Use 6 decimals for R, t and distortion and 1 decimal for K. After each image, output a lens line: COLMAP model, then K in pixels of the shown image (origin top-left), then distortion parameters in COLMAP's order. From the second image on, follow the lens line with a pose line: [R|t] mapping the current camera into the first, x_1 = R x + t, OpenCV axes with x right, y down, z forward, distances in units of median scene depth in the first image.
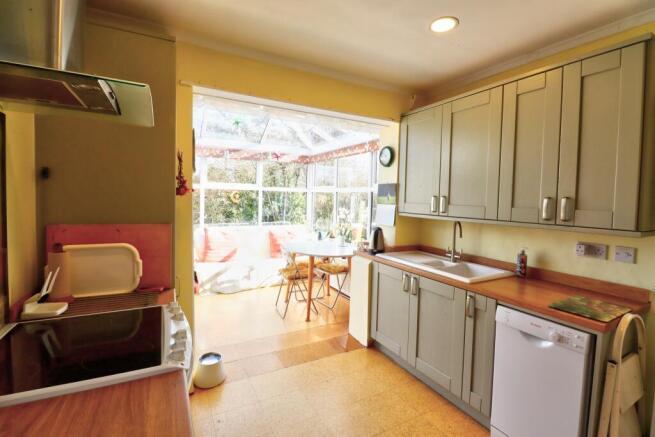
lens RADIAL K [[304.6, 0, 331.7], [0, 304.6, 208.1], [0, 0, 1]] dist [-0.001177, -0.000709]
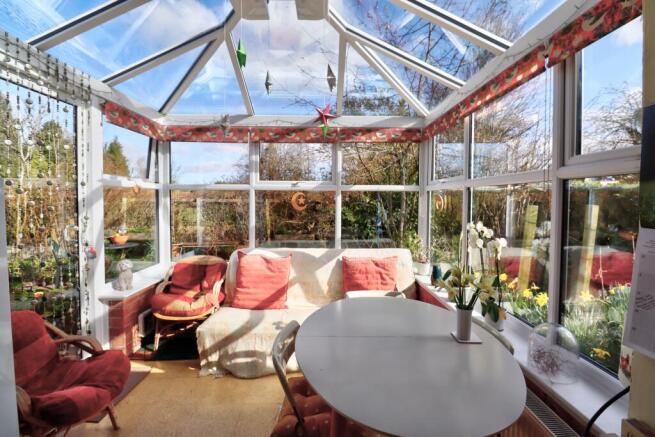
lens RADIAL K [[304.6, 0, 331.7], [0, 304.6, 208.1], [0, 0, 1]] dist [-0.001177, -0.000709]
pose [[0.885744, -0.008952, -0.464088, 0.054123], [0.002568, 0.999893, -0.014387, -0.015281], [0.464168, 0.011552, 0.885672, 0.531714]]
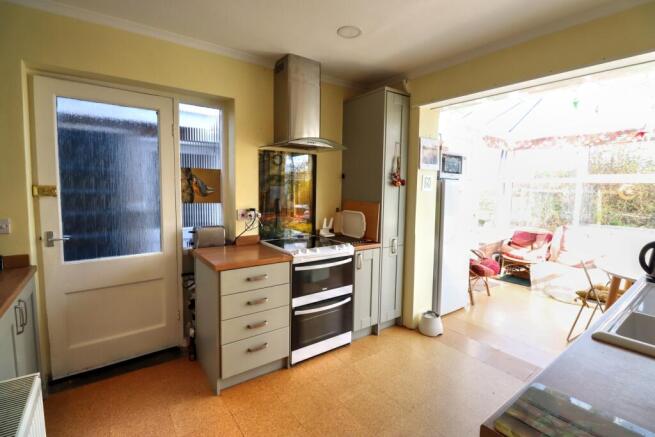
lens RADIAL K [[304.6, 0, 331.7], [0, 304.6, 208.1], [0, 0, 1]] dist [-0.001177, -0.000709]
pose [[0.142202, 0.050280, -0.988560, 0.382546], [-0.050276, 0.997787, 0.043517, 0.007184], [0.988560, 0.043513, 0.144415, 0.188473]]
